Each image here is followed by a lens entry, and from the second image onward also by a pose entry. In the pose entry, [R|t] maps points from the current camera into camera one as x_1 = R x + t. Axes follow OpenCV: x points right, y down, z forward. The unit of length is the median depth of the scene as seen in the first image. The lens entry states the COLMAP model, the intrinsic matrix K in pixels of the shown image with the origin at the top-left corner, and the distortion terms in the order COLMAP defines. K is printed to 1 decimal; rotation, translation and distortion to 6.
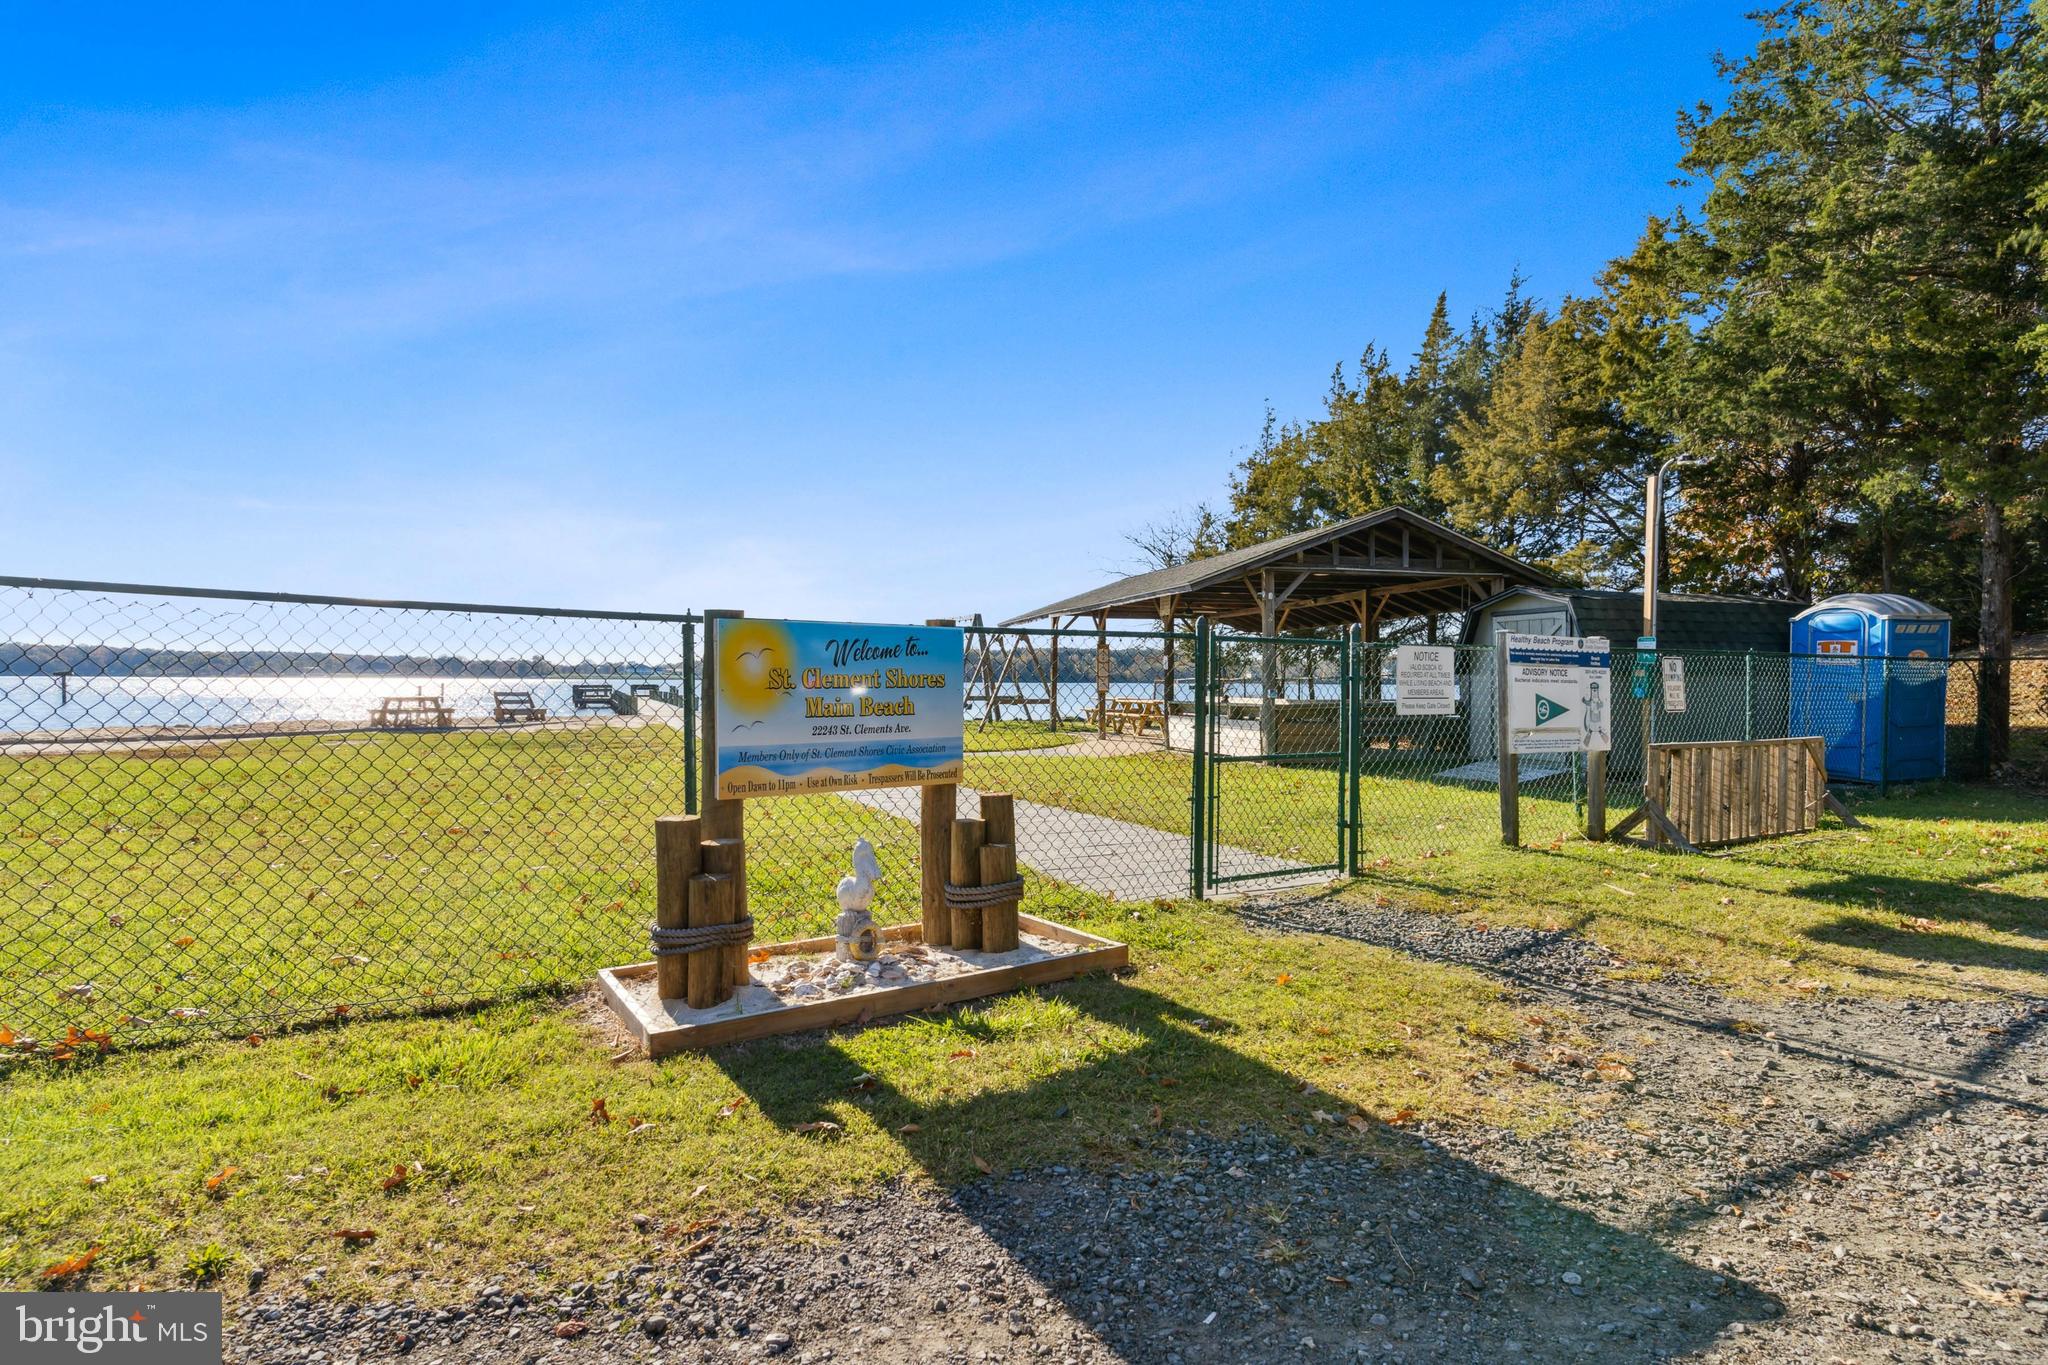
lens RADIAL K [[1000.4, 0, 1046.0], [0, 1000.4, 679.5], [0, 0, 1]] dist [0.009242, -0.003357]
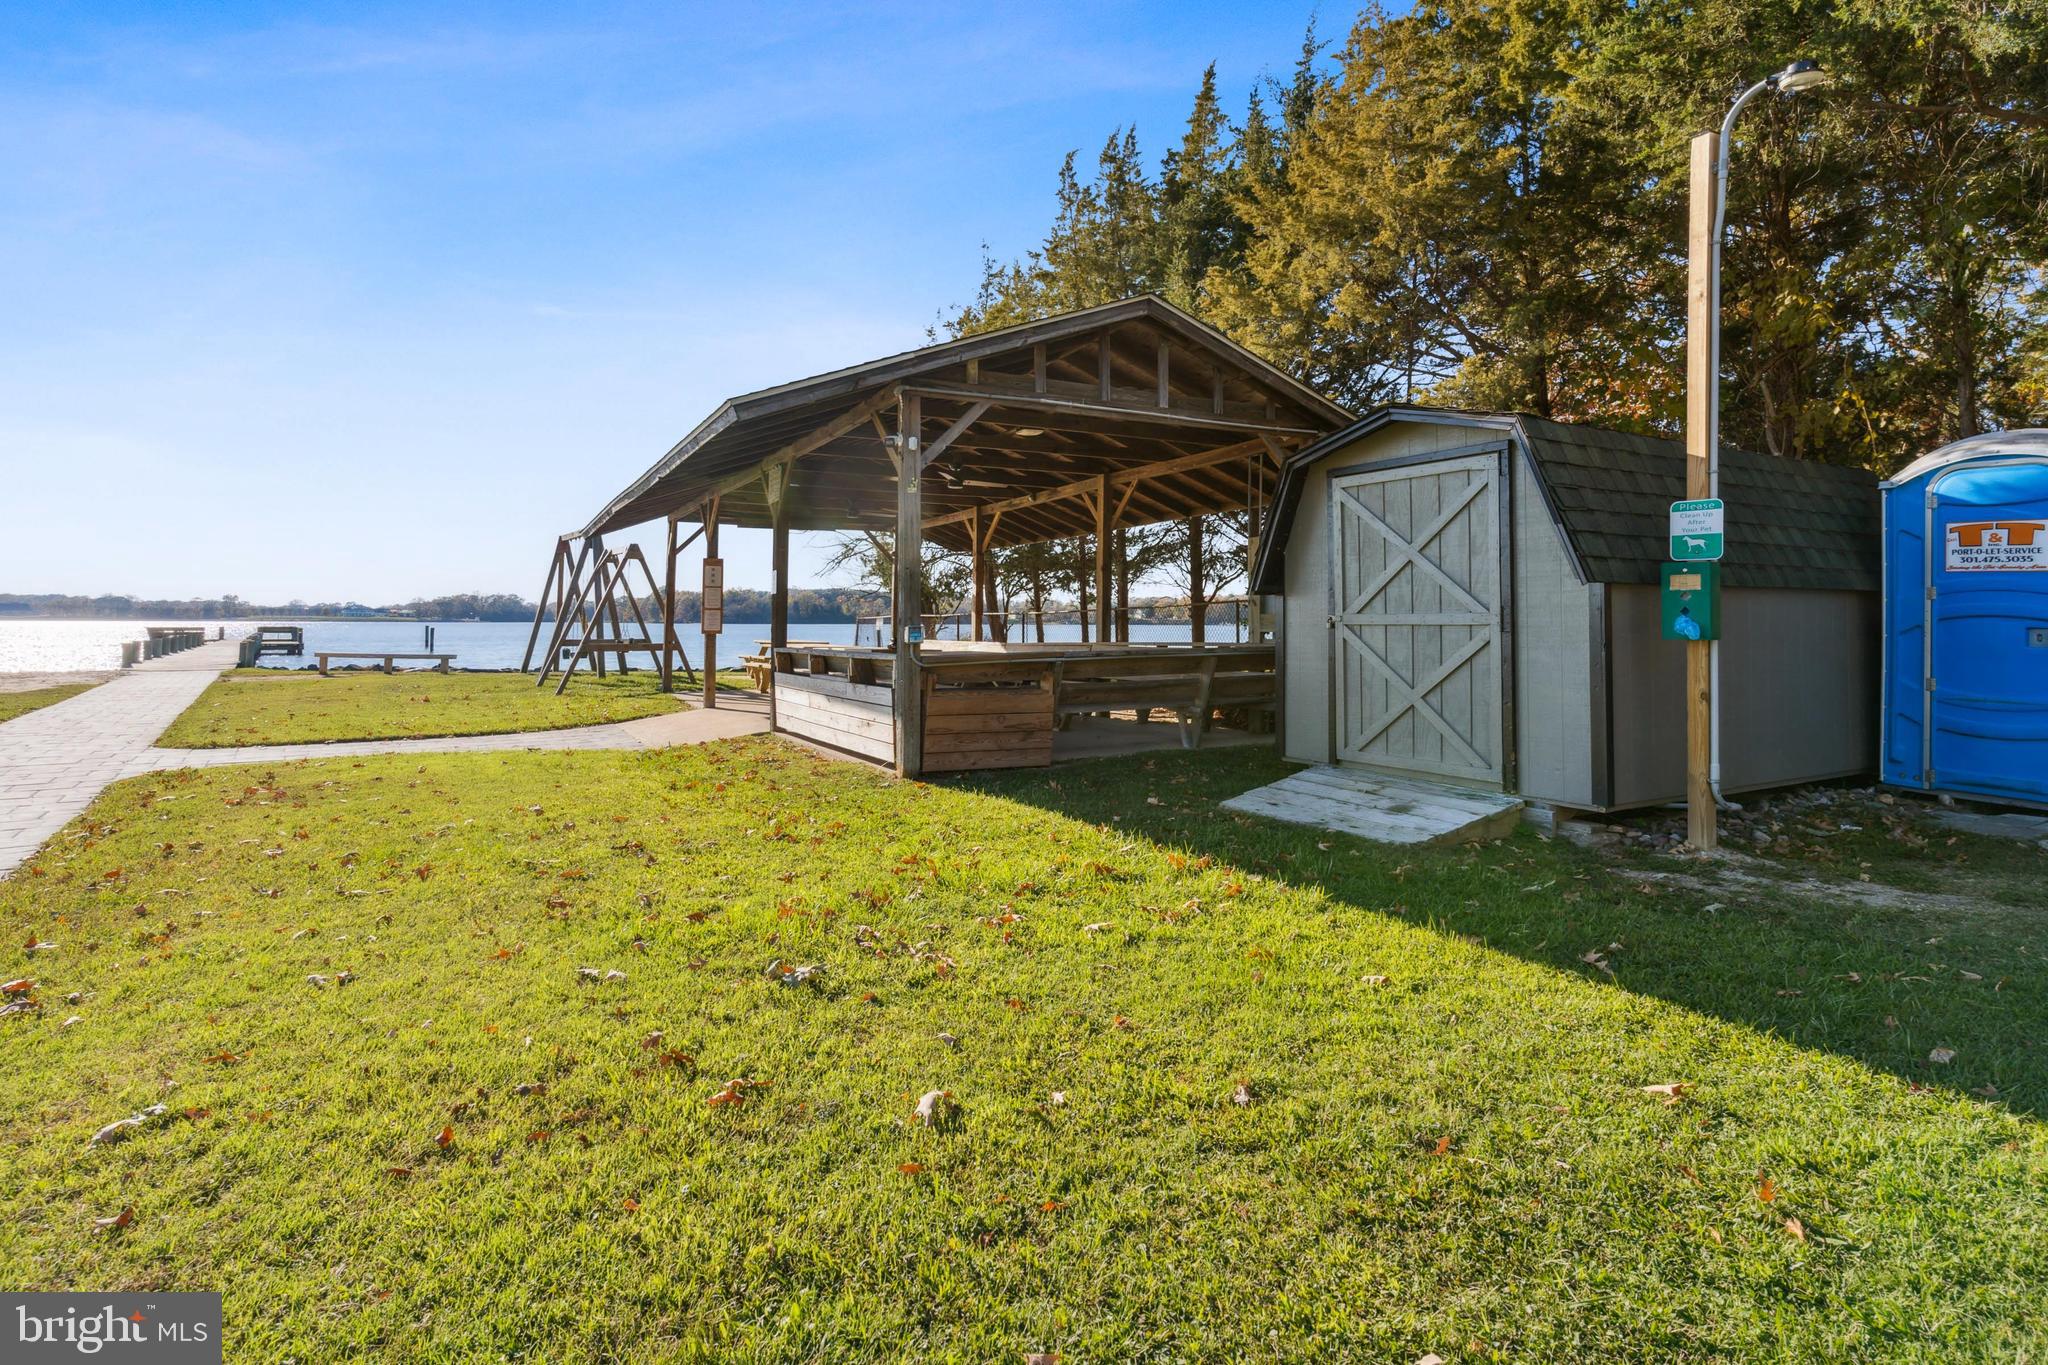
lens RADIAL K [[1000.4, 0, 1009.5], [0, 1000.4, 629.7], [0, 0, 1]] dist [0.009242, -0.003357]
pose [[0.980436, -0.000344, 0.196840, 0.131451], [-0.000897, 0.999980, 0.006214, 0.006686], [-0.196838, -0.006269, 0.980416, 0.372954]]
